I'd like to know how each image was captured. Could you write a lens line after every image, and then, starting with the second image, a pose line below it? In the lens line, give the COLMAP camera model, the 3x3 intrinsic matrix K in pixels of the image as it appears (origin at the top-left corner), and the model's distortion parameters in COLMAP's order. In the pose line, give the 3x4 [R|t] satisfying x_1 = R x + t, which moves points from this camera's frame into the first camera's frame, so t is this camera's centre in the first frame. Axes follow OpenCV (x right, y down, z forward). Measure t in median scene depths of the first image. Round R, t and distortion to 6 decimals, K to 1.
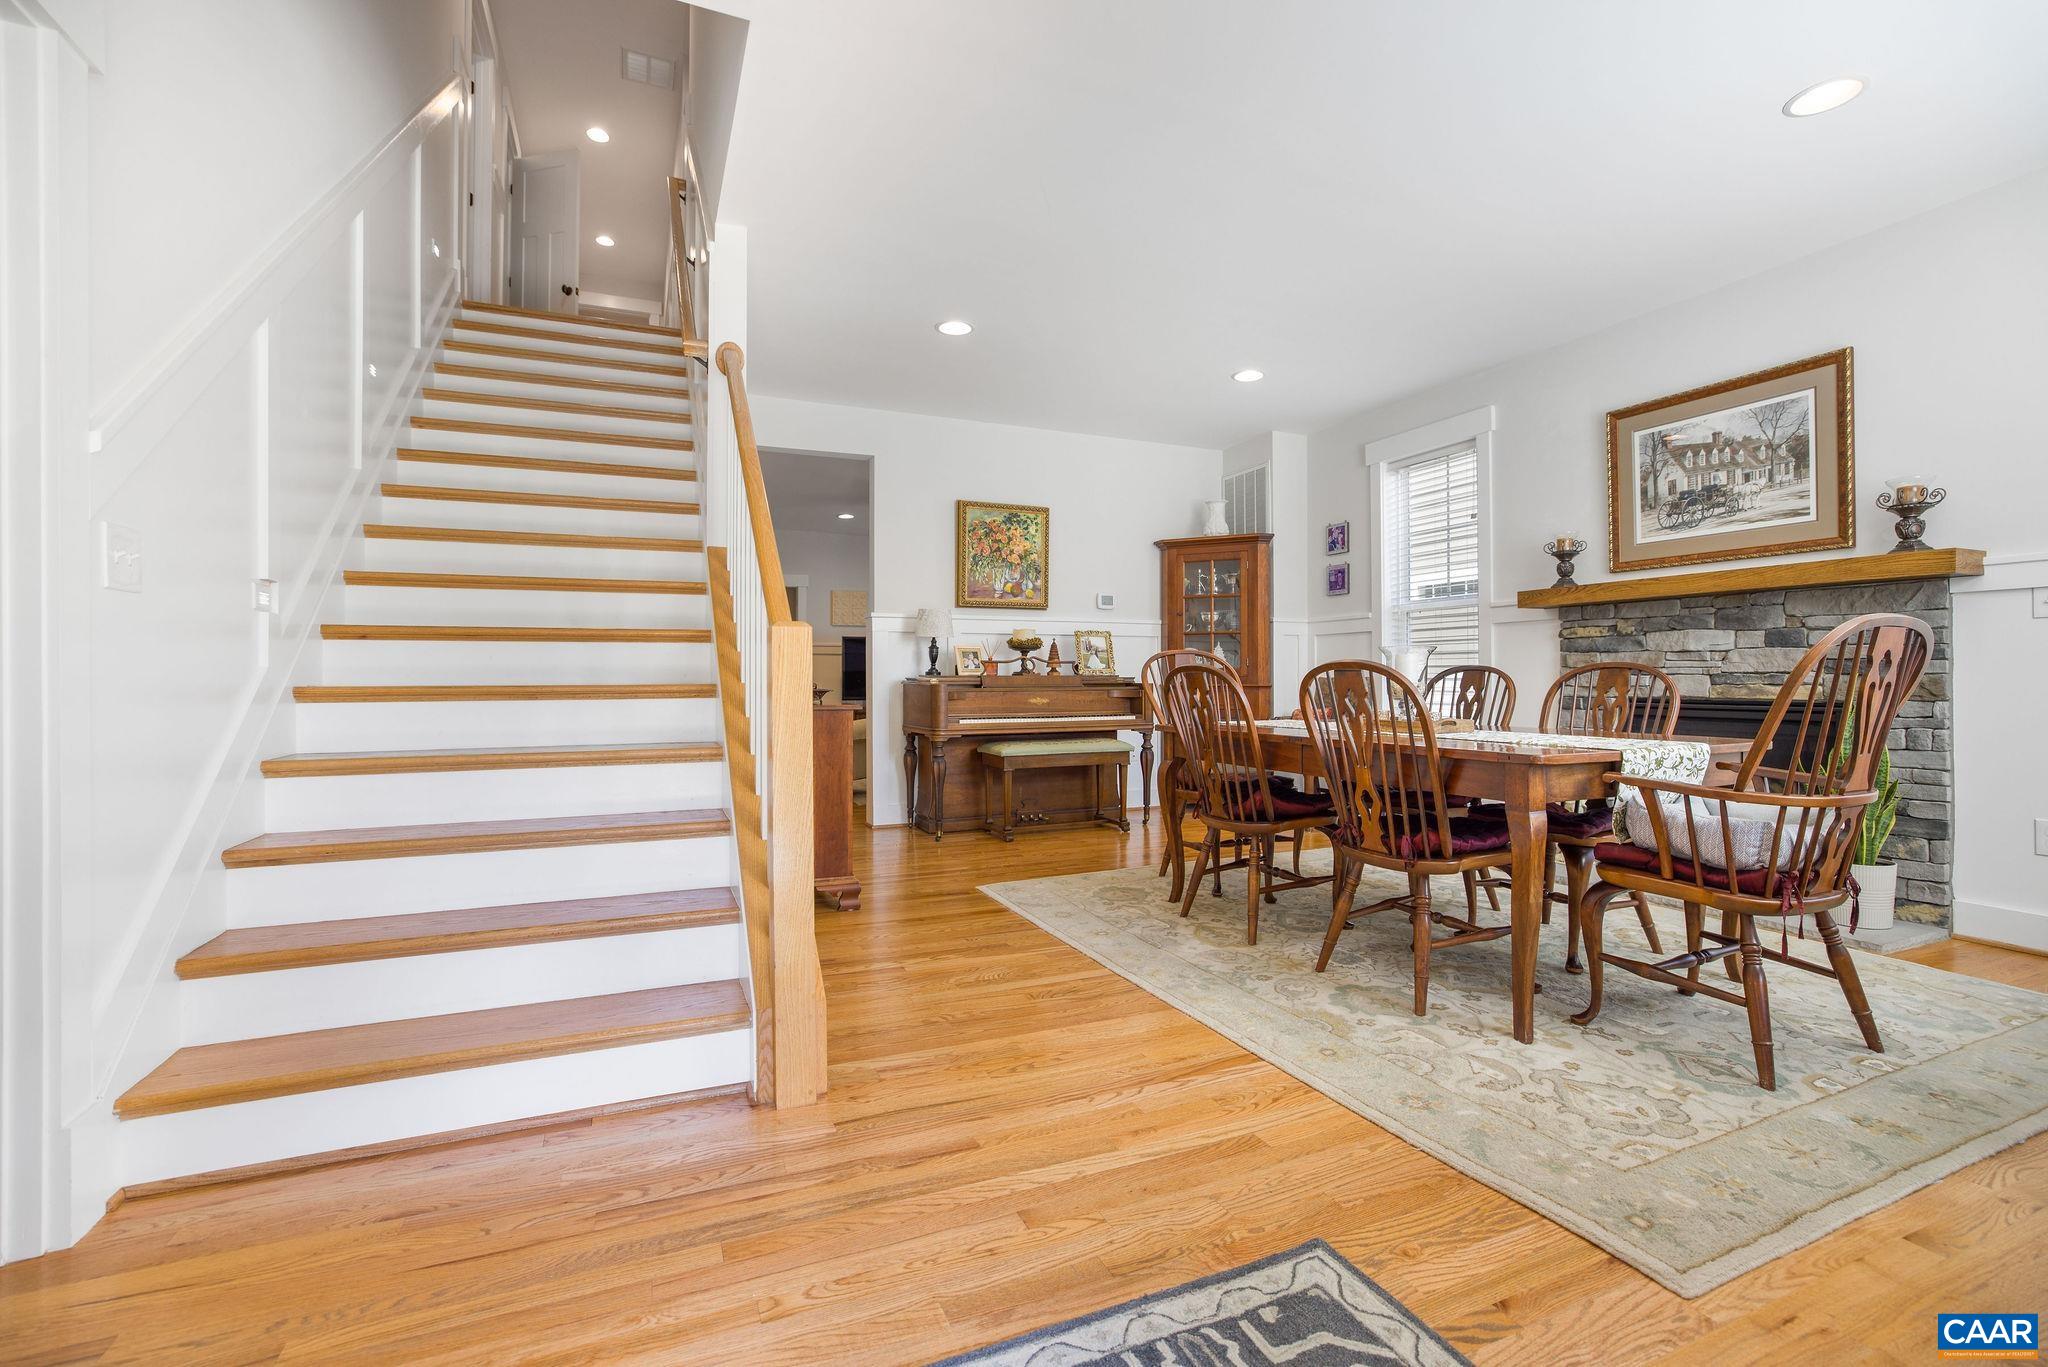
lens RADIAL K [[887.6, 0, 1021.9], [0, 887.6, 669.5], [0, 0, 1]] dist [-0.000693, -0.000040]
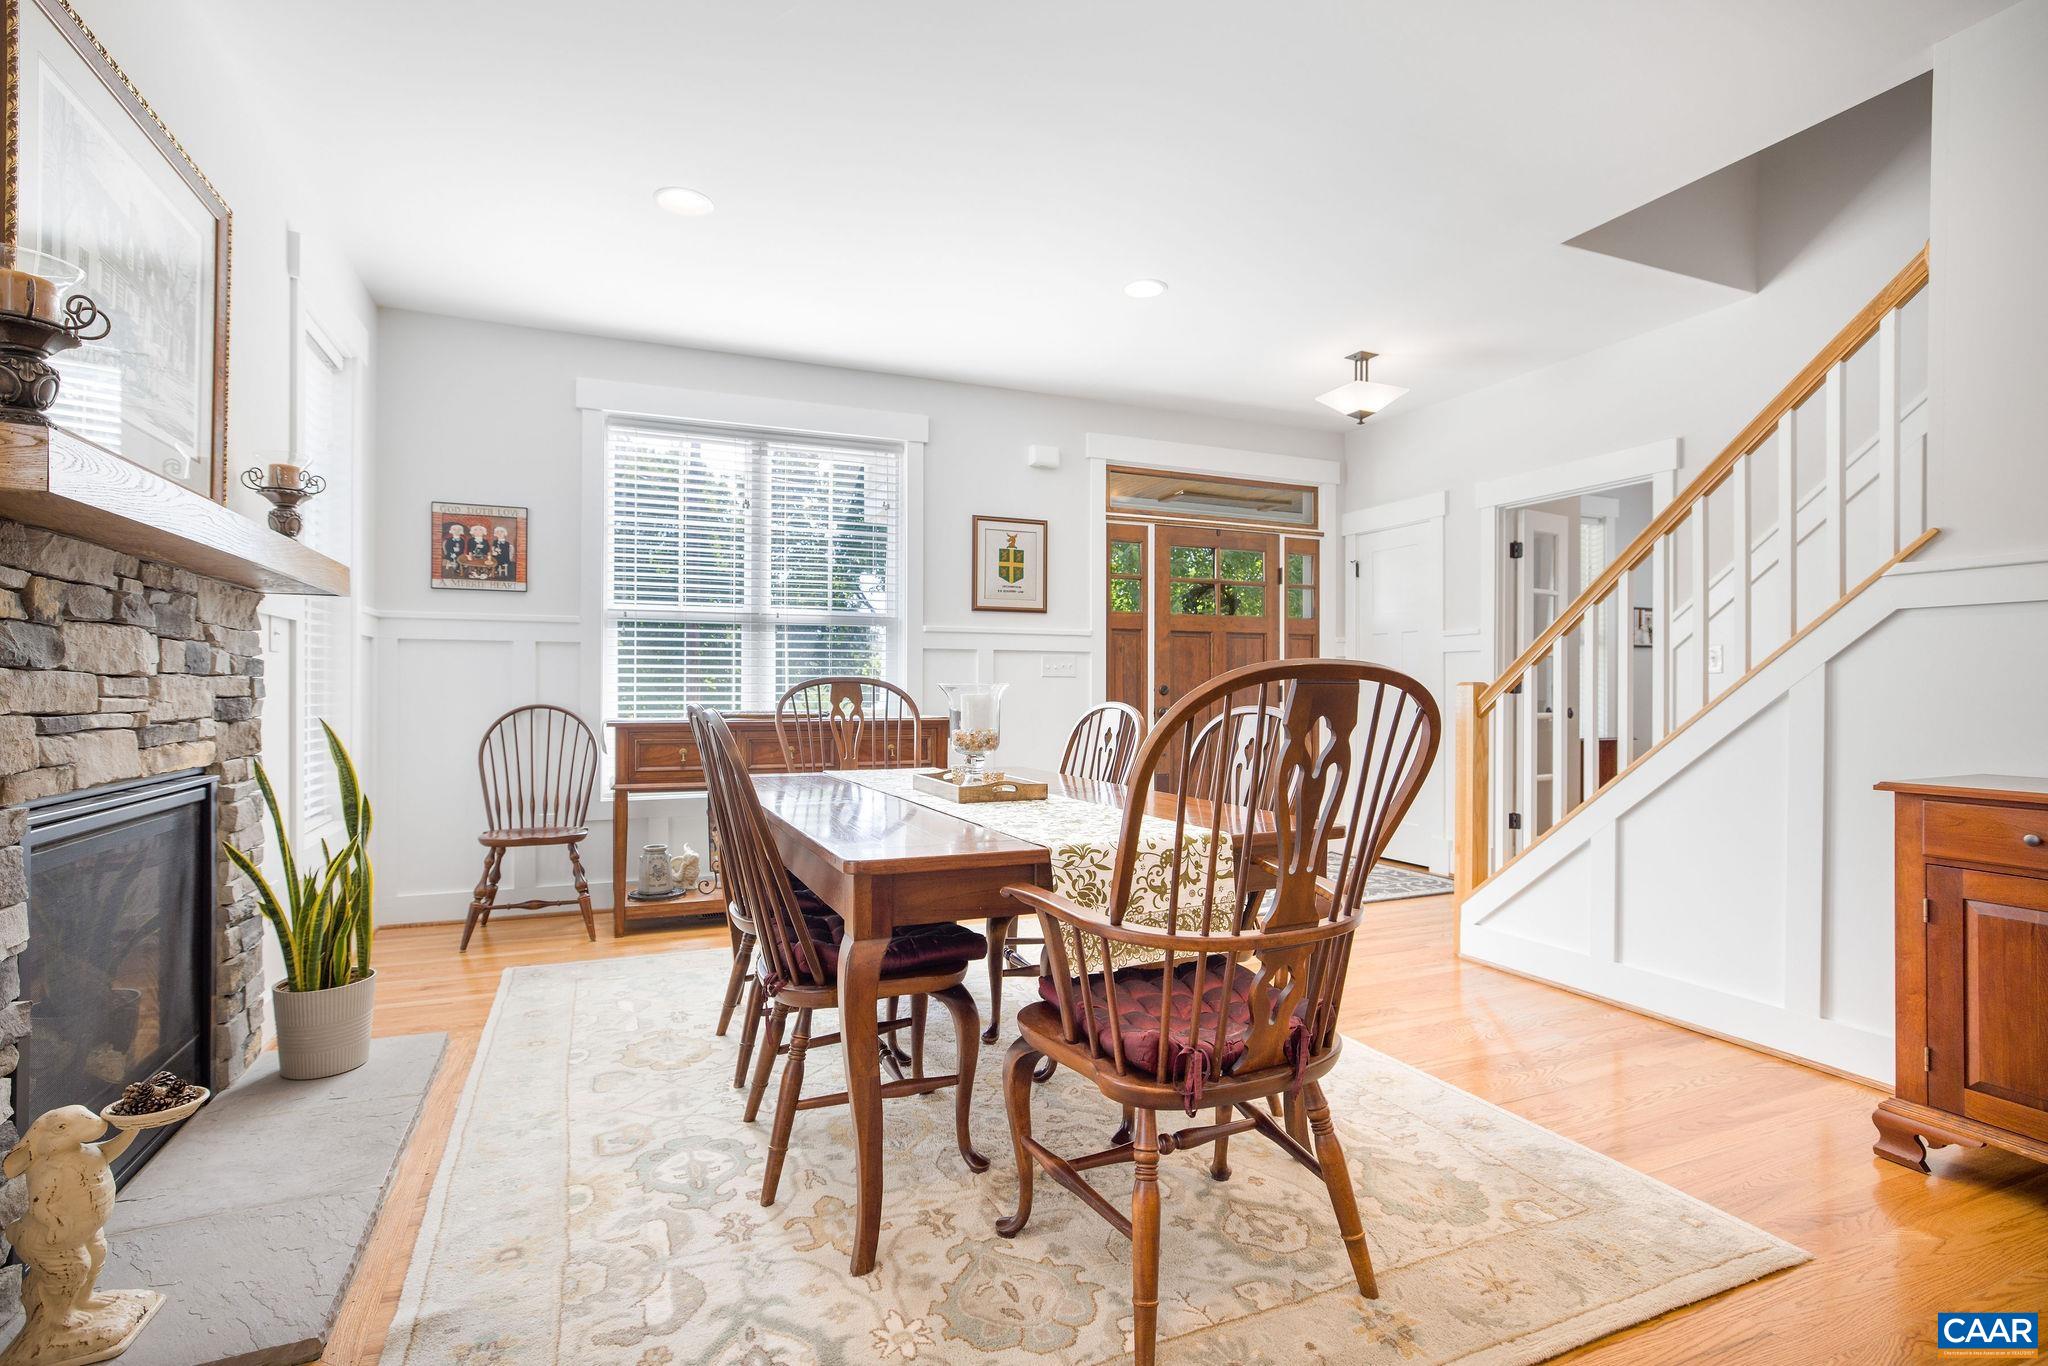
lens RADIAL K [[983.9, 0, 1015.7], [0, 983.9, 704.1], [0, 0, 1]] dist [-0.015701, 0.002035]
pose [[-0.999784, -0.002585, 0.020603, 0.301800], [-0.002426, 0.999967, 0.007734, -0.010940], [-0.020622, 0.007682, -0.999758, 1.462989]]
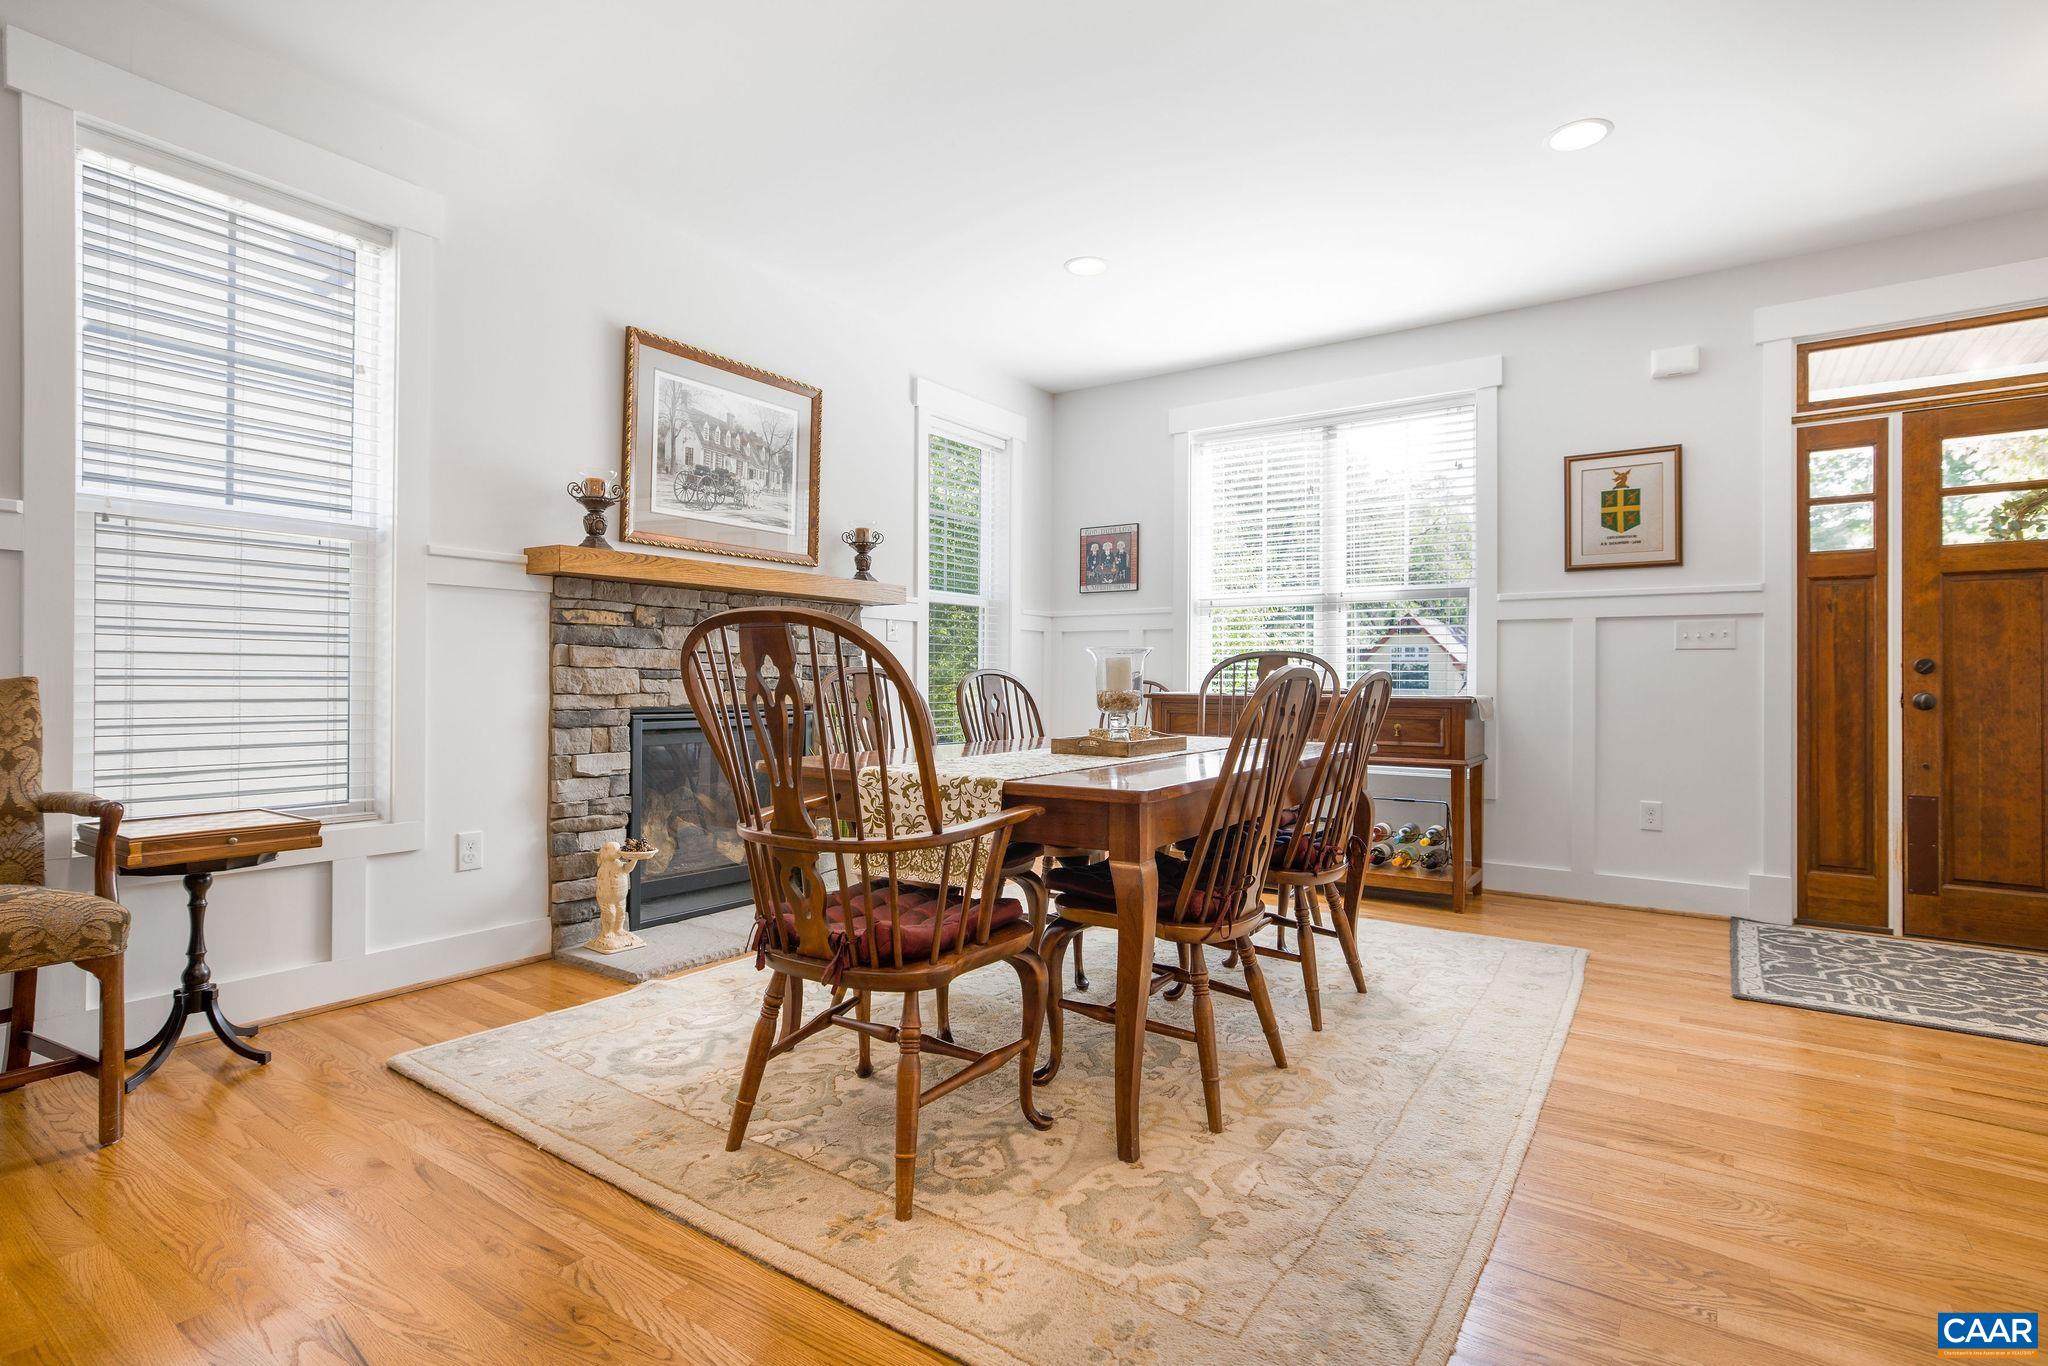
lens RADIAL K [[983.9, 0, 1011.5], [0, 983.9, 682.0], [0, 0, 1]] dist [-0.015701, 0.002035]
pose [[-0.509205, -0.005138, 0.860630, -0.231718], [-0.013243, 0.999911, -0.001866, 0.007139], [-0.860543, -0.012348, -0.509228, 1.230396]]
